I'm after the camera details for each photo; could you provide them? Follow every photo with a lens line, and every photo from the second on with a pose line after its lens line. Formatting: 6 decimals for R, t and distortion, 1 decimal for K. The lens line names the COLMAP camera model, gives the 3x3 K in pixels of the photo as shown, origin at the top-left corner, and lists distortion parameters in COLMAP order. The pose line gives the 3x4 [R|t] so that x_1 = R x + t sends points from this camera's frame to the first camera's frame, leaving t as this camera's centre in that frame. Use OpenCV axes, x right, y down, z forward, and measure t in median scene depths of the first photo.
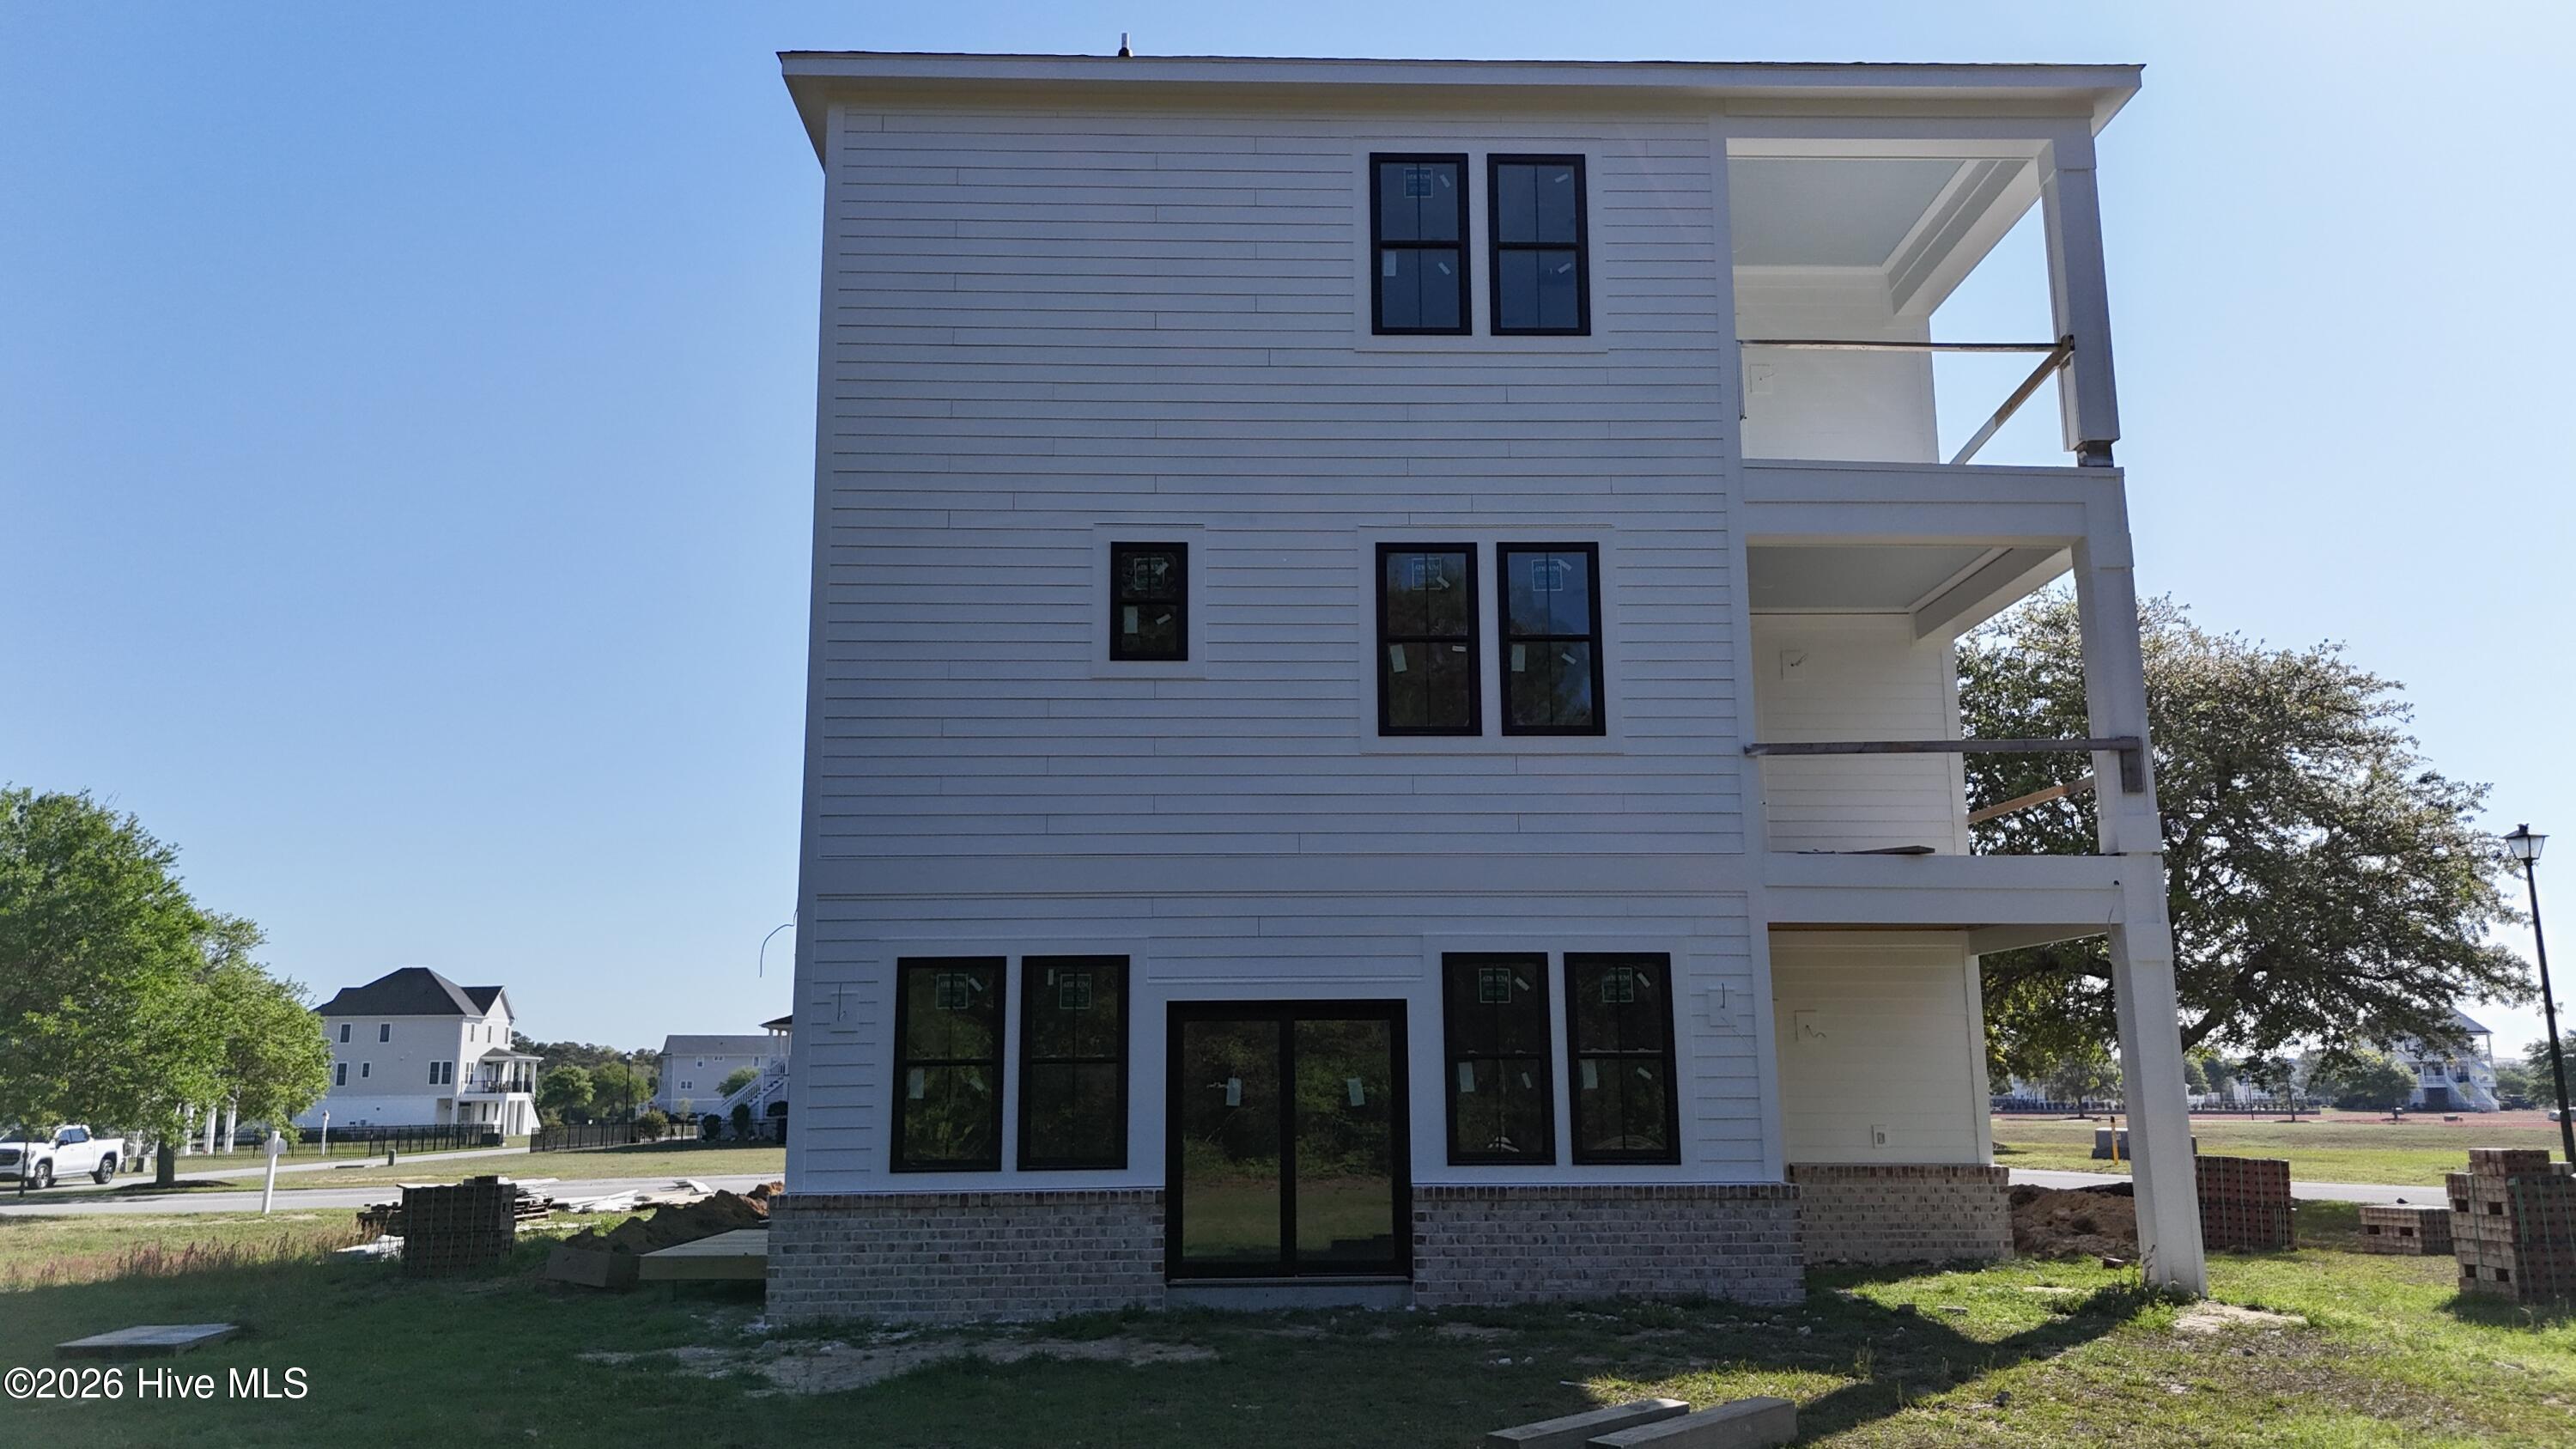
lens RADIAL K [[1893.1, 0, 1281.2], [0, 1893.1, 720.8], [0, 0, 1]] dist [0.087427, -0.108074]
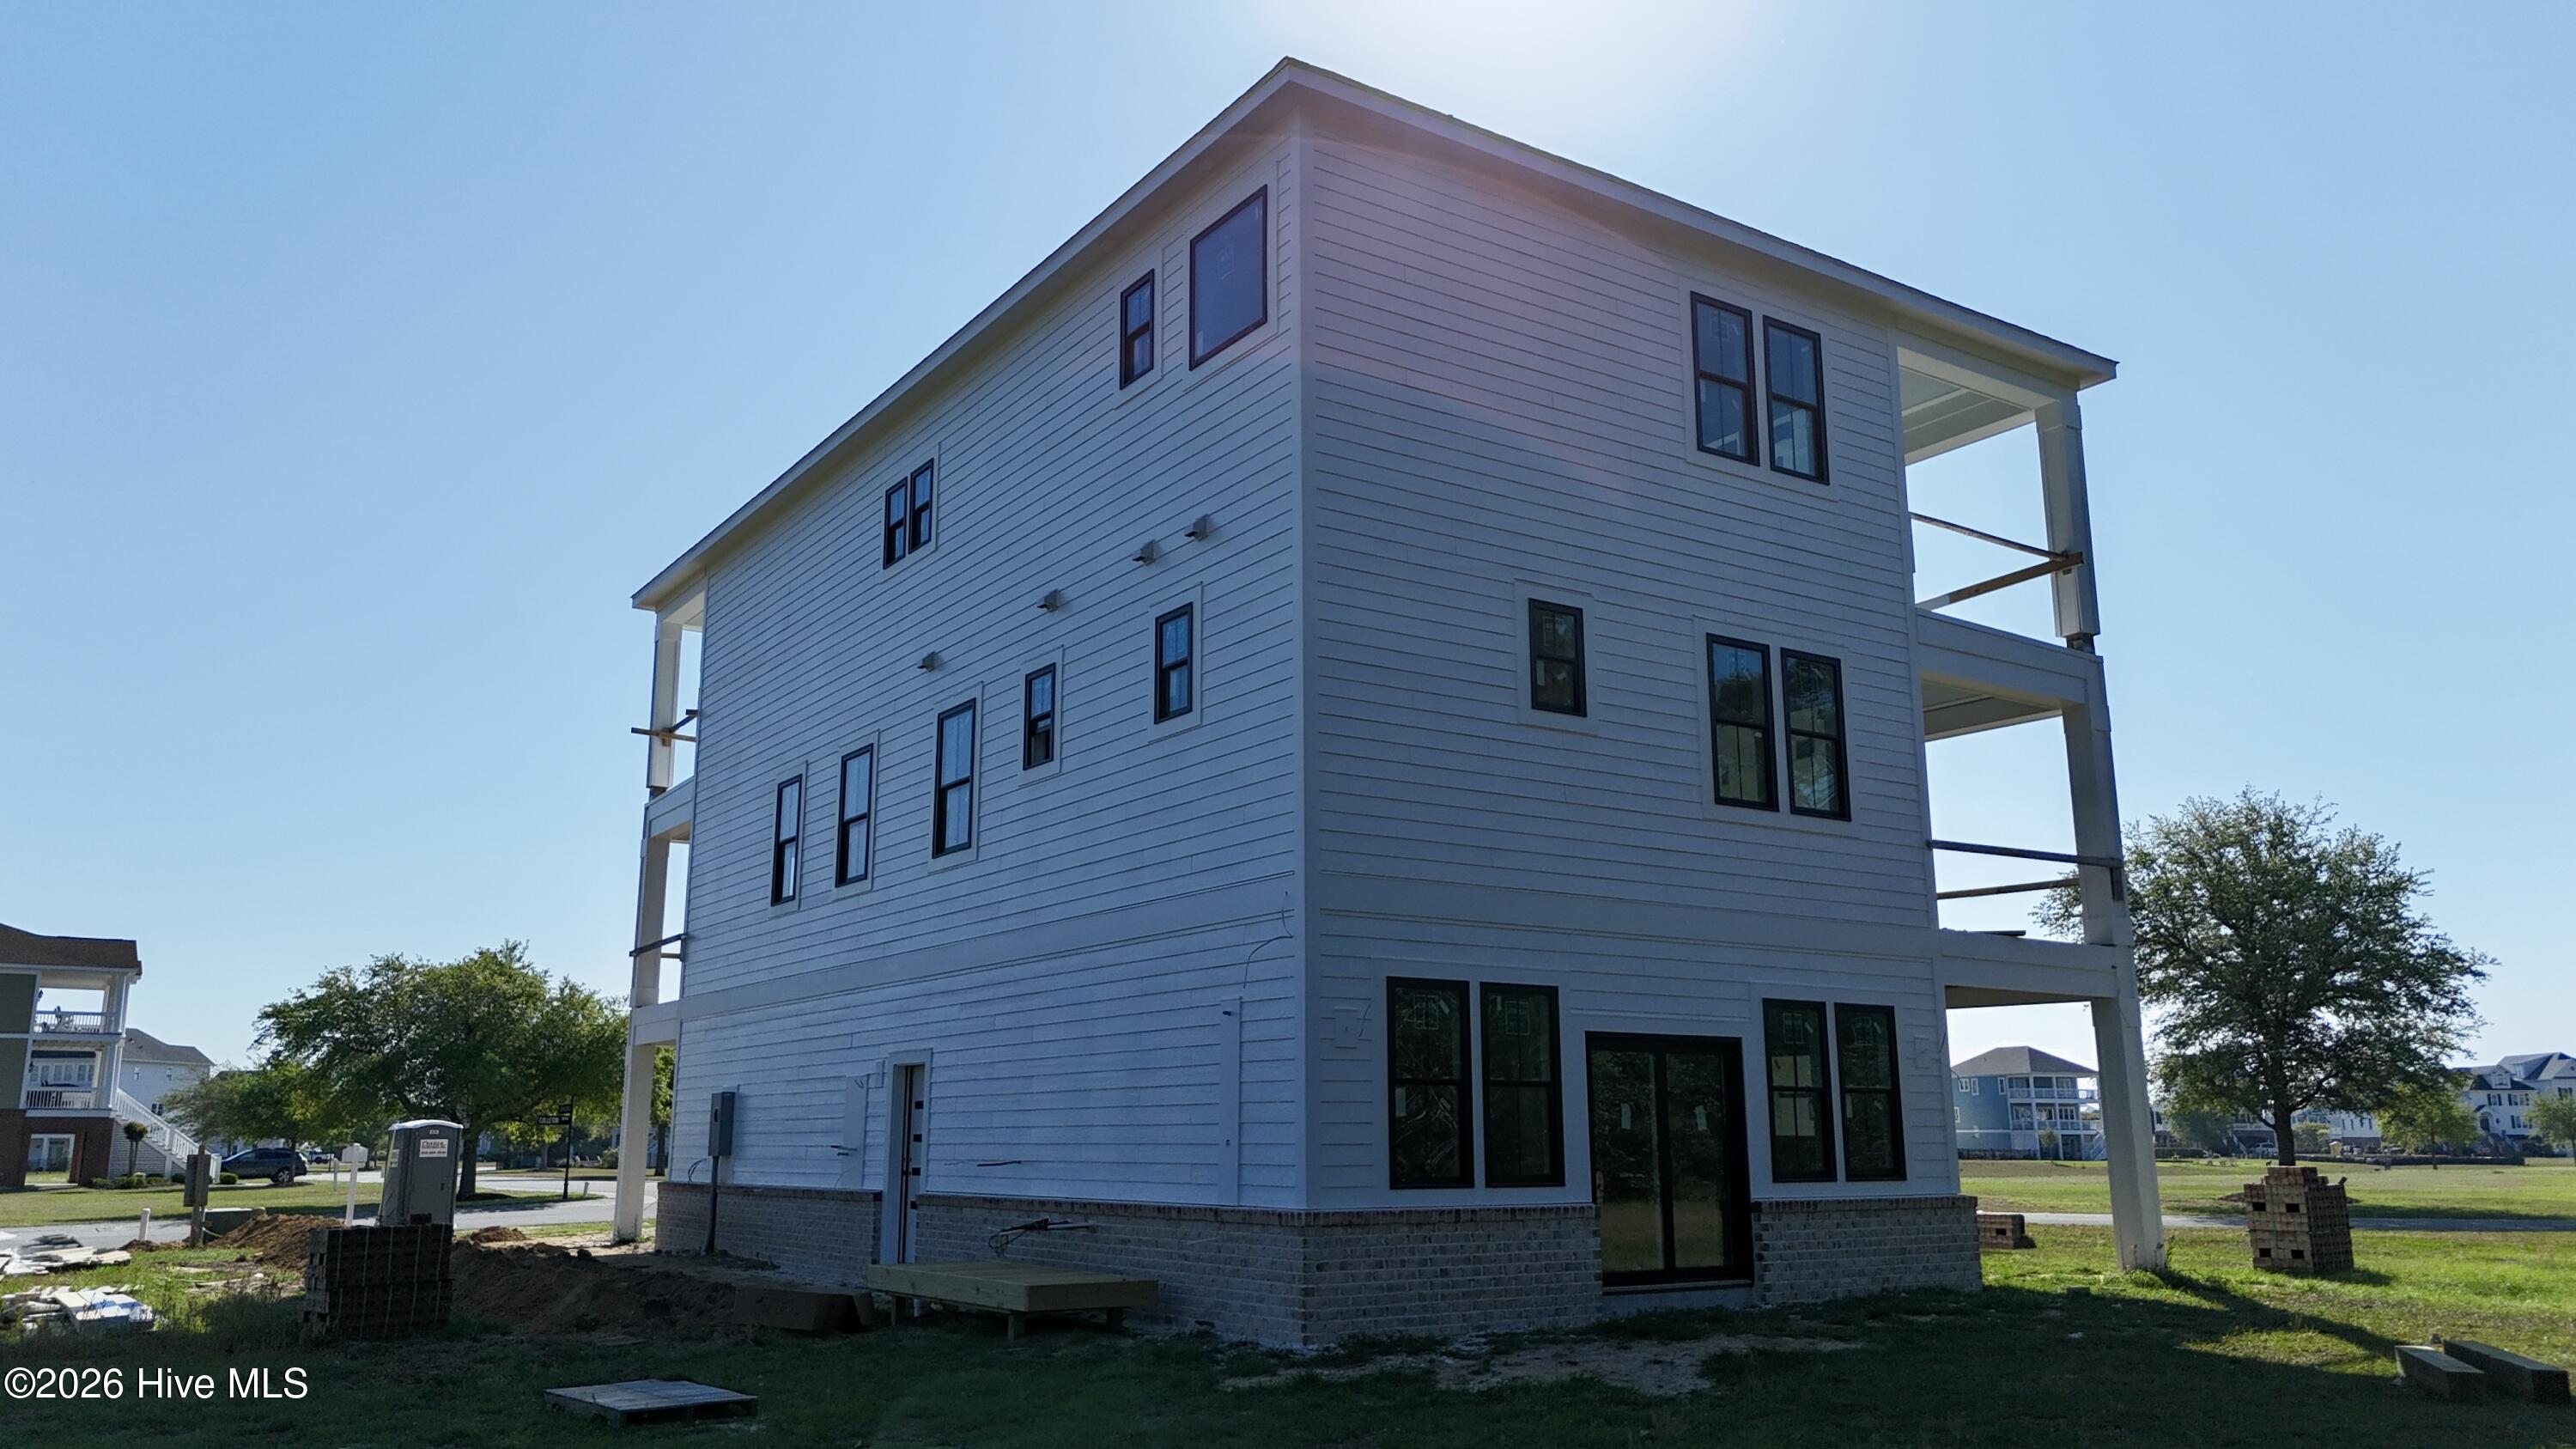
lens RADIAL K [[1893.1, 0, 1281.2], [0, 1893.1, 720.8], [0, 0, 1]] dist [0.087427, -0.108074]
pose [[0.849394, 0.118015, 0.514394, -0.789026], [-0.105628, 0.992971, -0.053394, 0.048654], [-0.517080, -0.008982, 0.855890, 0.163132]]
